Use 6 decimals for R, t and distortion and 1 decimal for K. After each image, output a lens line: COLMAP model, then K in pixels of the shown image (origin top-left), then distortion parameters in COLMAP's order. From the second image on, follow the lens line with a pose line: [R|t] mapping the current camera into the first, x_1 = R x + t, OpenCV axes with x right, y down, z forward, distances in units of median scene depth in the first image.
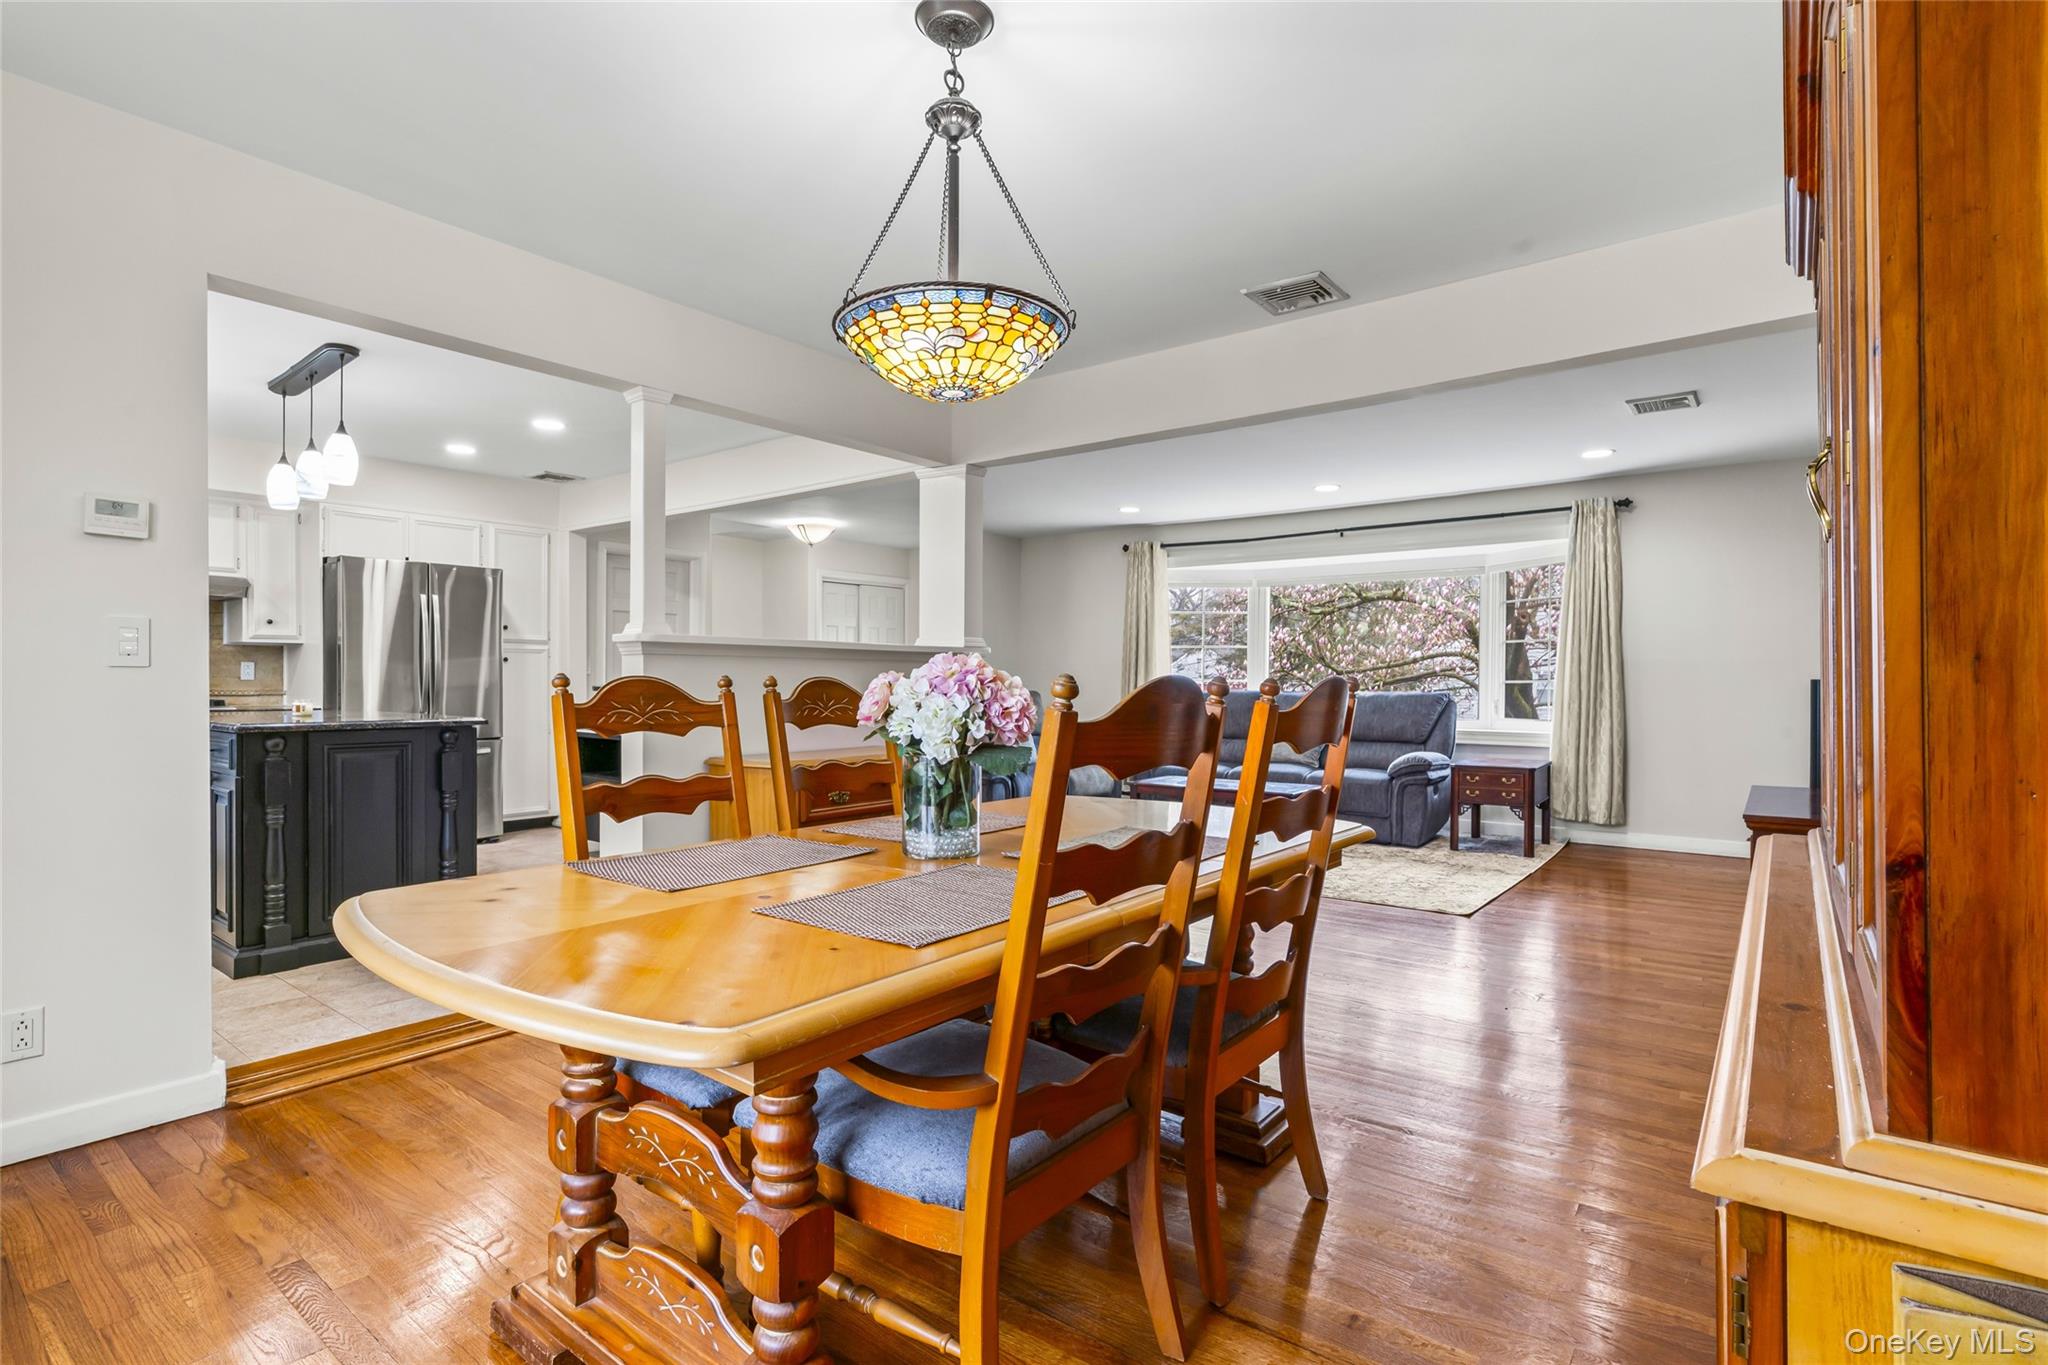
lens RADIAL K [[952.1, 0, 1003.7], [0, 952.1, 677.7], [0, 0, 1]] dist [-0.010651, 0.003437]
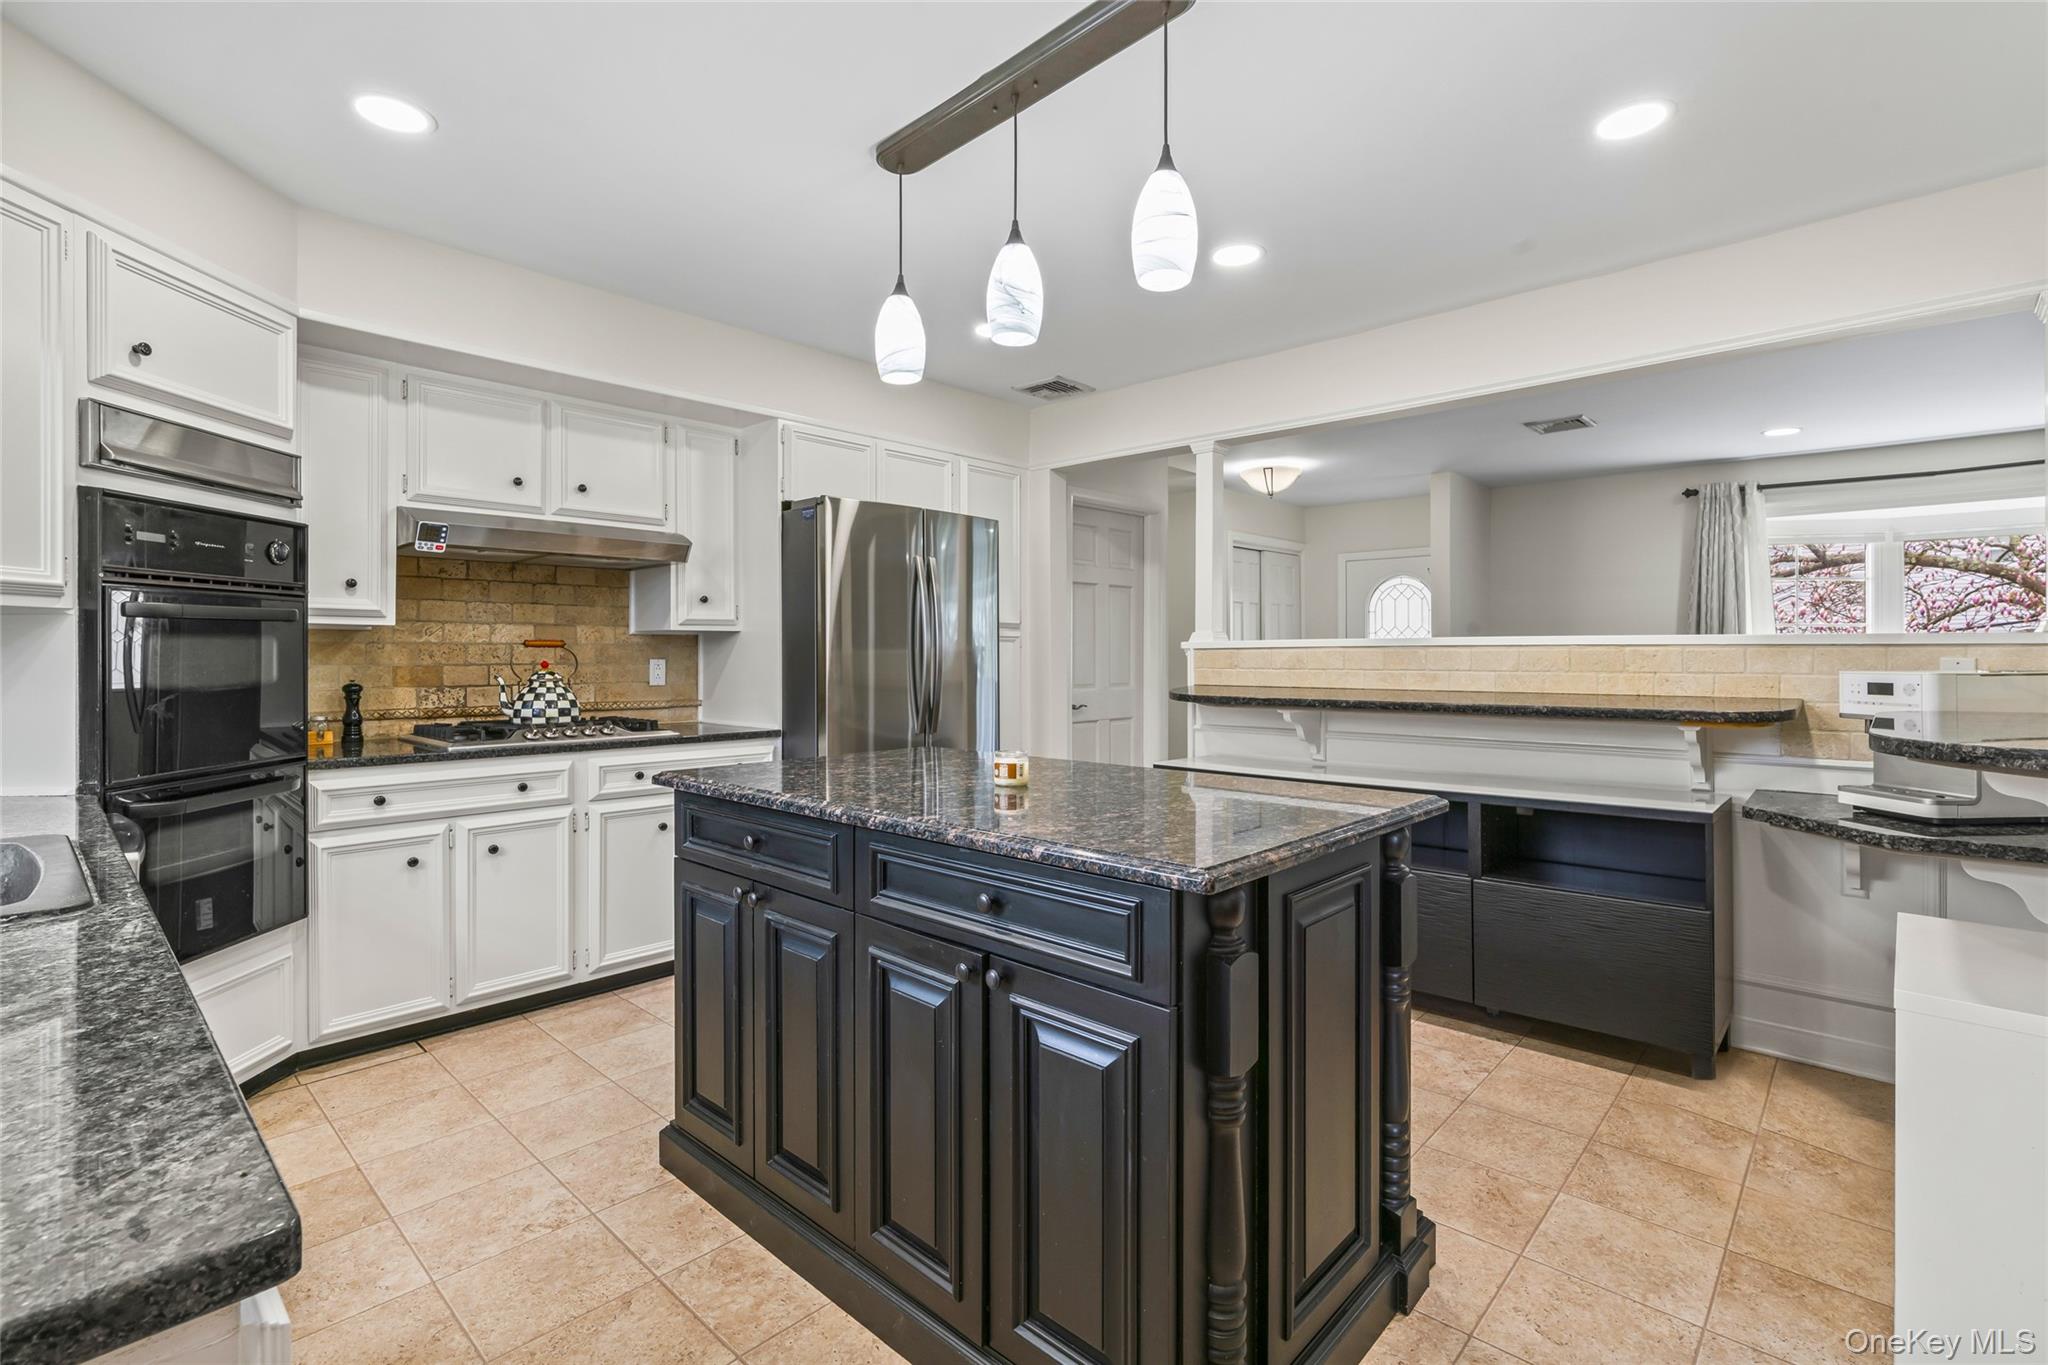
lens RADIAL K [[941.9, 0, 1031.0], [0, 941.9, 655.3], [0, 0, 1]] dist [0.012768, 0.001541]
pose [[0.995009, -0.002688, -0.099744, -0.432796], [0.002437, 0.999994, -0.002642, -0.015480], [0.099751, 0.002386, 0.995010, 0.324884]]
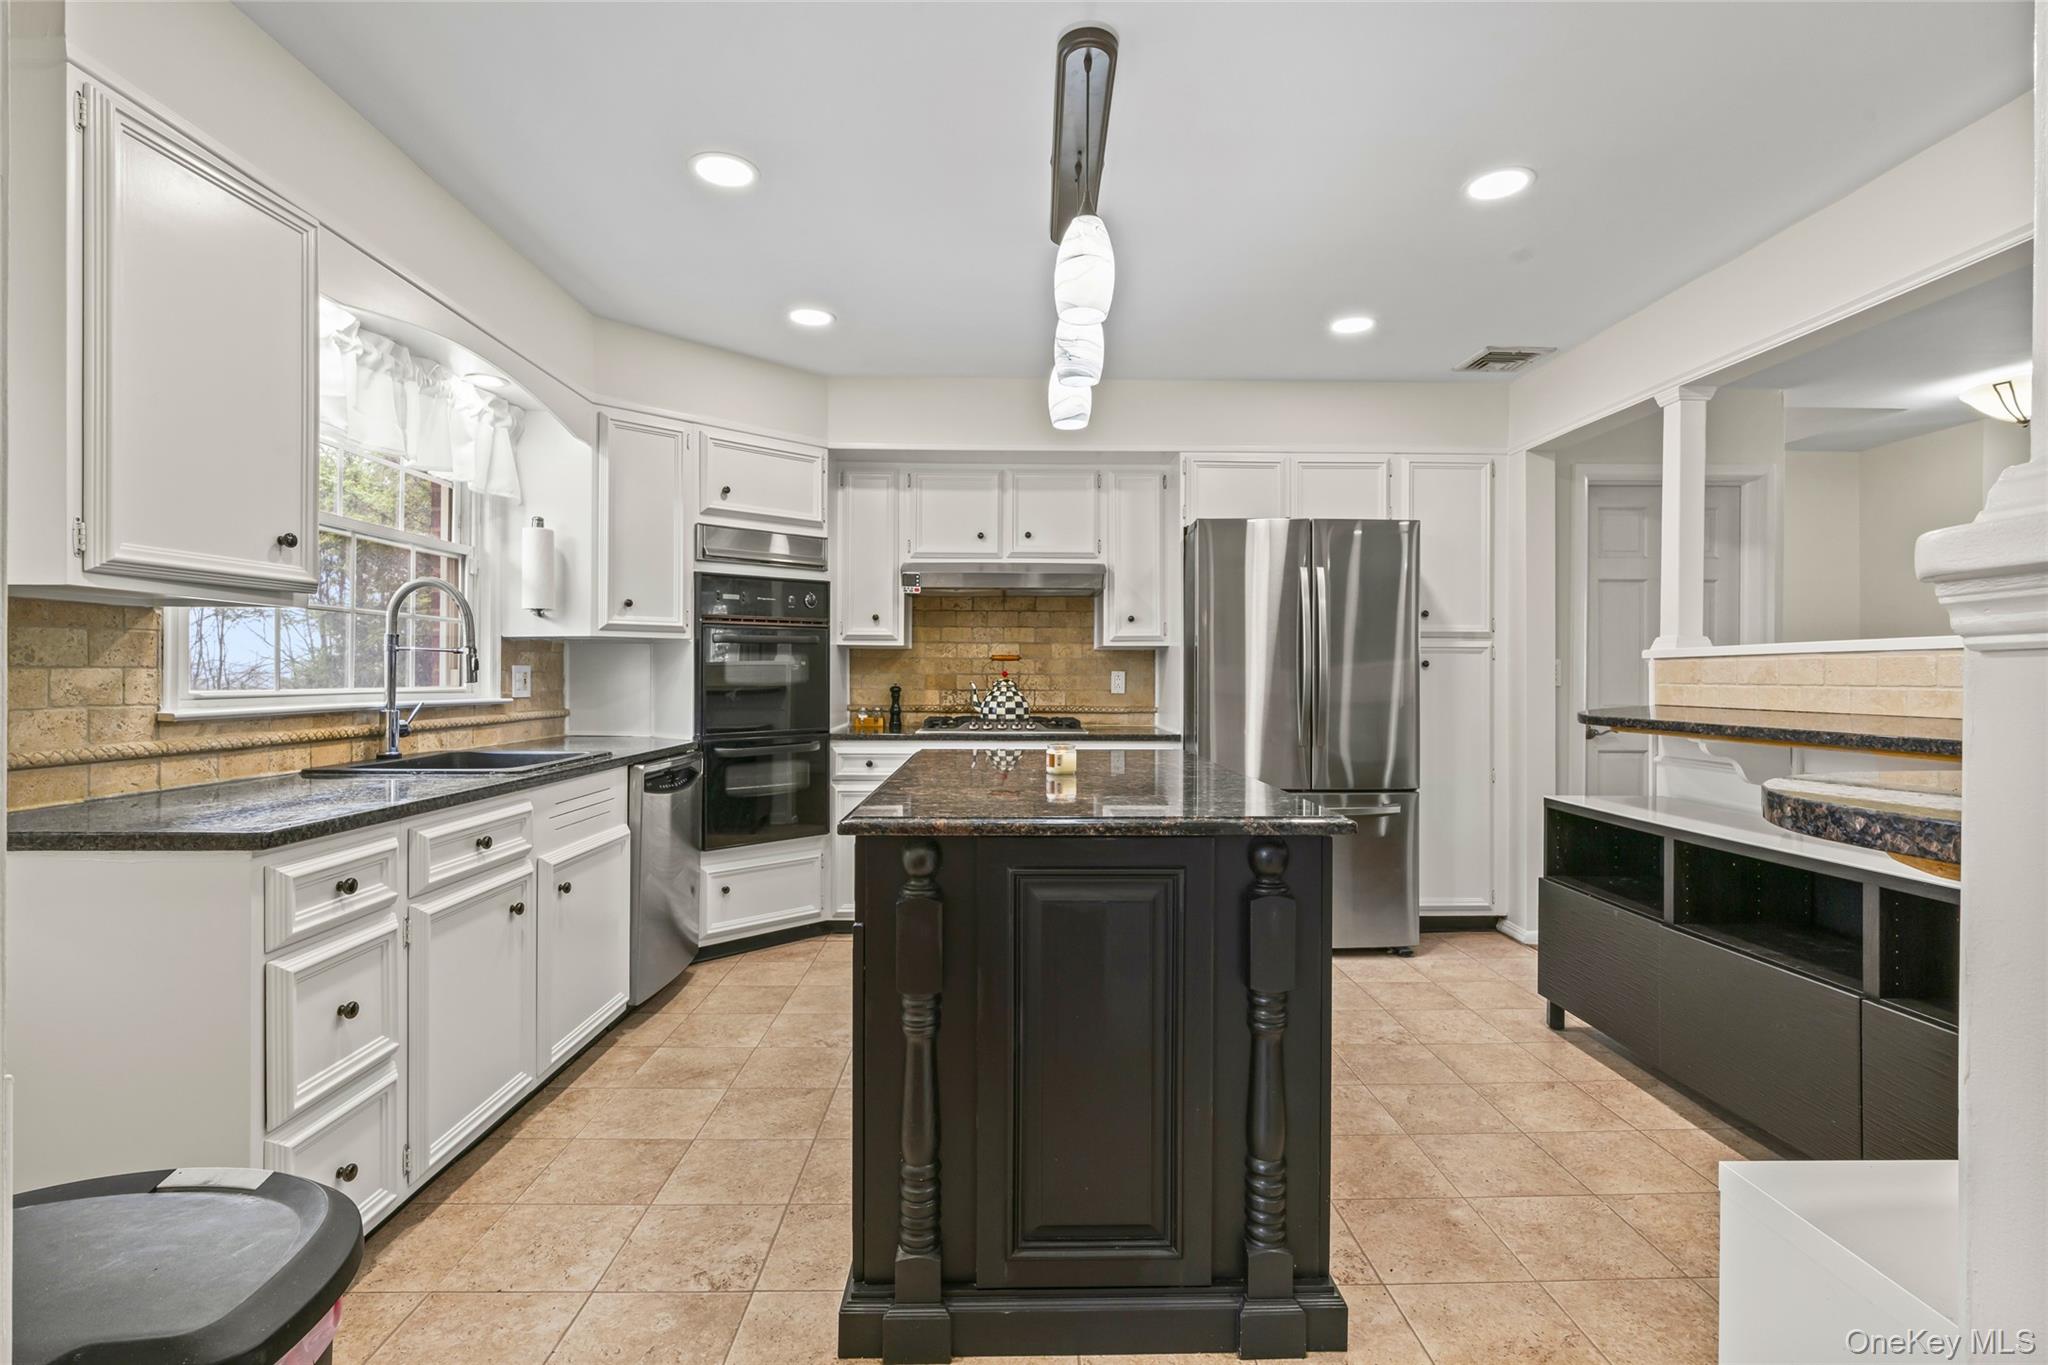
lens RADIAL K [[952.1, 0, 1035.7], [0, 952.1, 674.5], [0, 0, 1]] dist [-0.010651, 0.003437]
pose [[0.632277, 0.001144, -0.774742, -0.201441], [-0.003436, 0.999993, -0.001328, -0.011129], [0.774735, 0.003502, 0.632277, 0.406031]]
